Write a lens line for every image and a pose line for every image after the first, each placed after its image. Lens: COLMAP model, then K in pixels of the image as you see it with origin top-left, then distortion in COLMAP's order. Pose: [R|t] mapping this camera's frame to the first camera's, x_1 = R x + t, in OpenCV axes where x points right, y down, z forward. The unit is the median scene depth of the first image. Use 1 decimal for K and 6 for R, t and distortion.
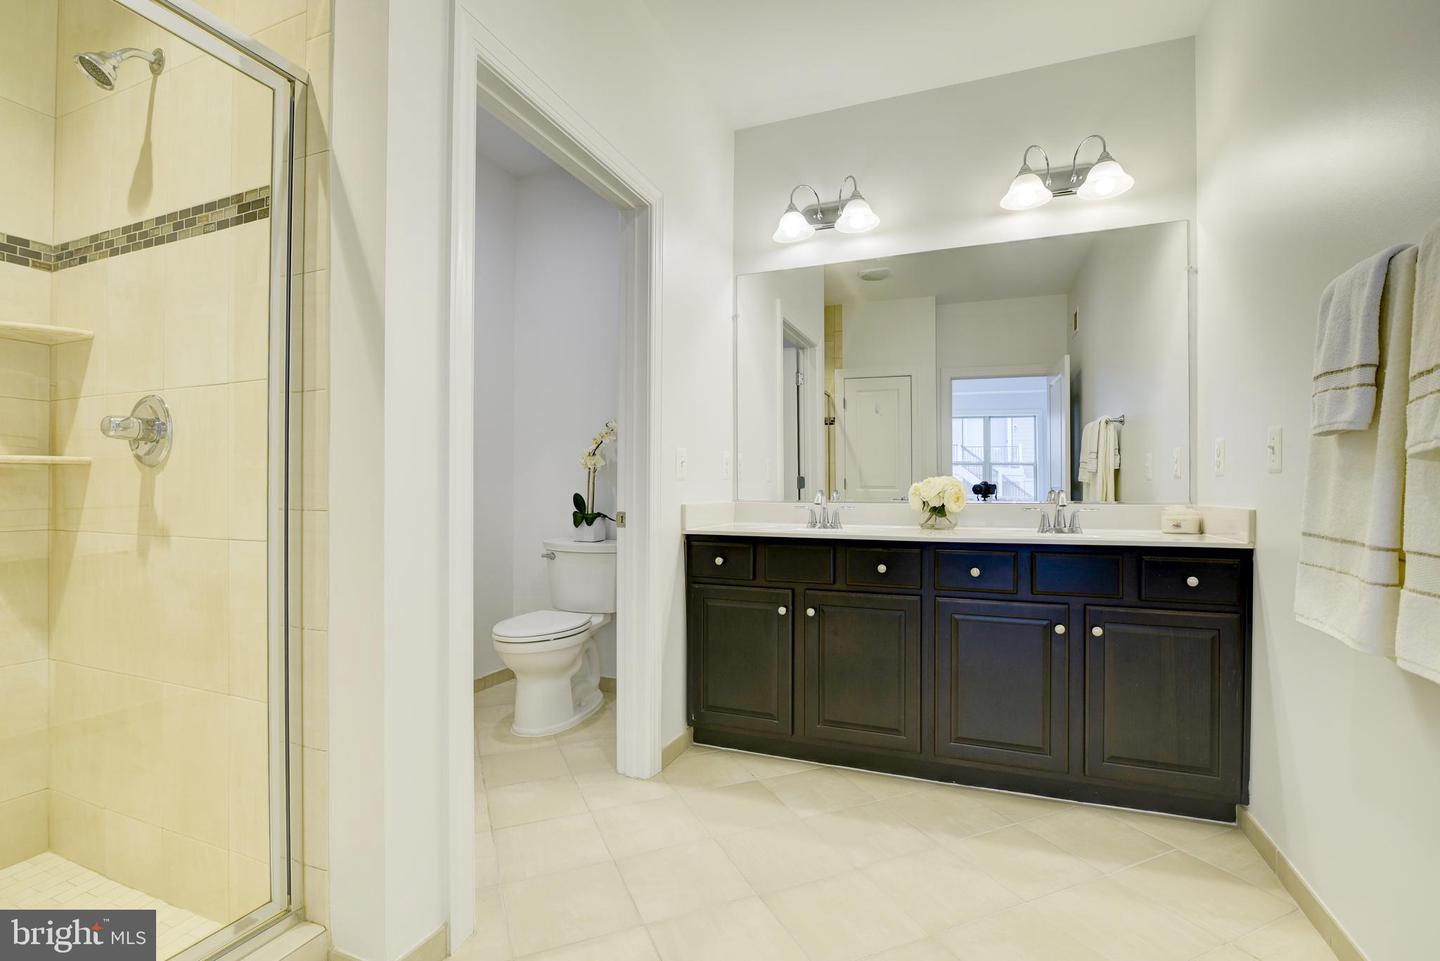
lens RADIAL K [[657.7, 0, 721.5], [0, 657.7, 485.7], [0, 0, 1]] dist [-0.016574, -0.000595]
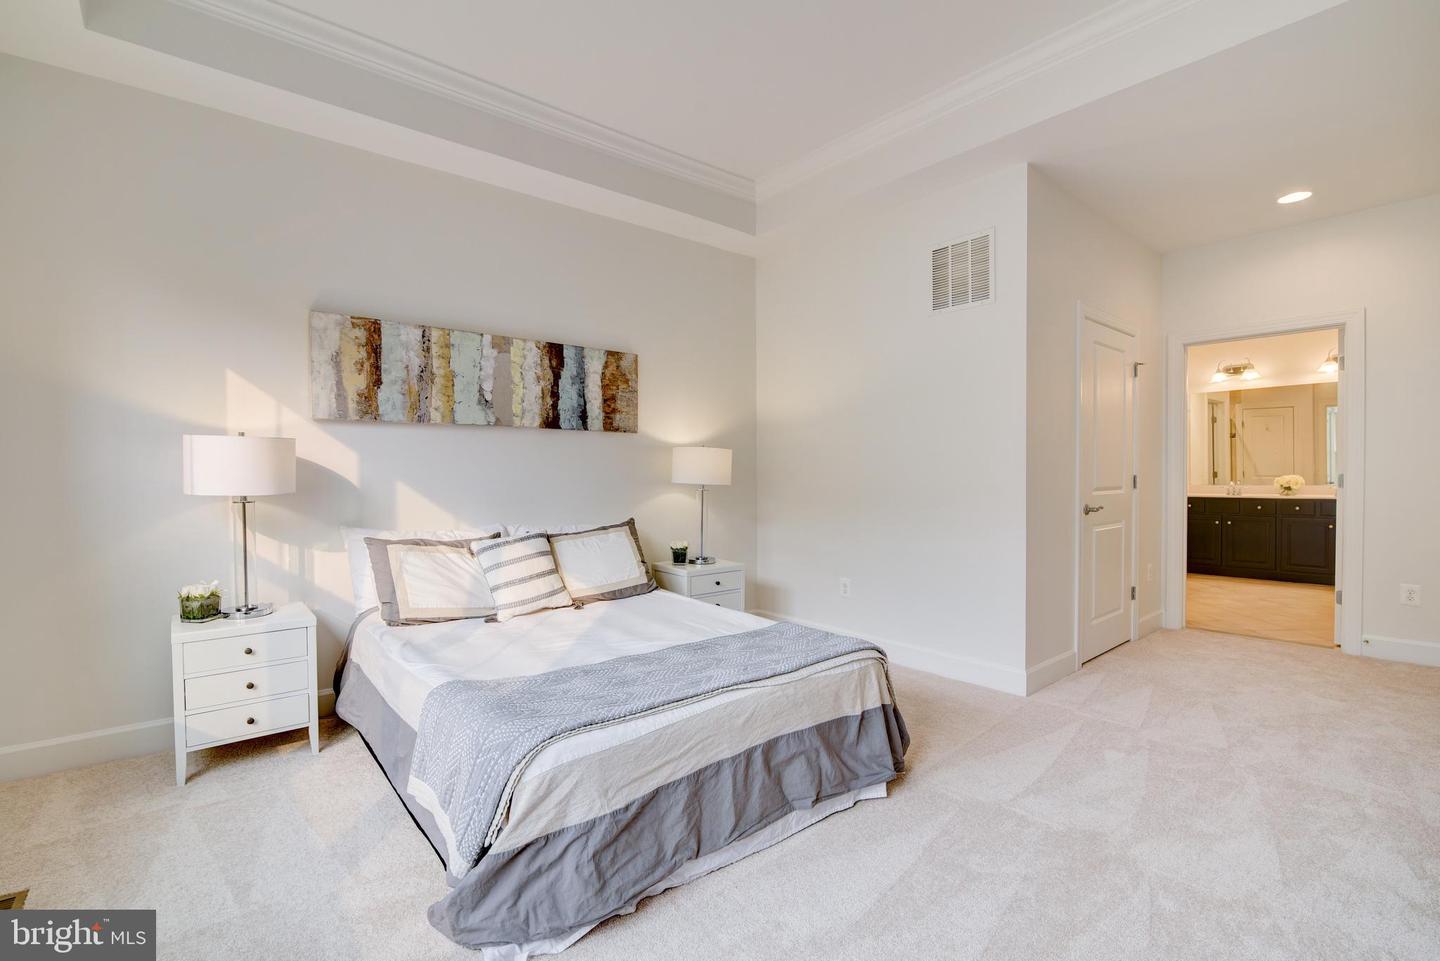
lens RADIAL K [[657.7, 0, 716.6], [0, 657.7, 479.6], [0, 0, 1]] dist [-0.016574, -0.000595]
pose [[0.880856, 0.000498, -0.473384, -0.419300], [0.007985, 0.999842, 0.015911, -0.052509], [0.473317, -0.017795, 0.880713, -2.190272]]
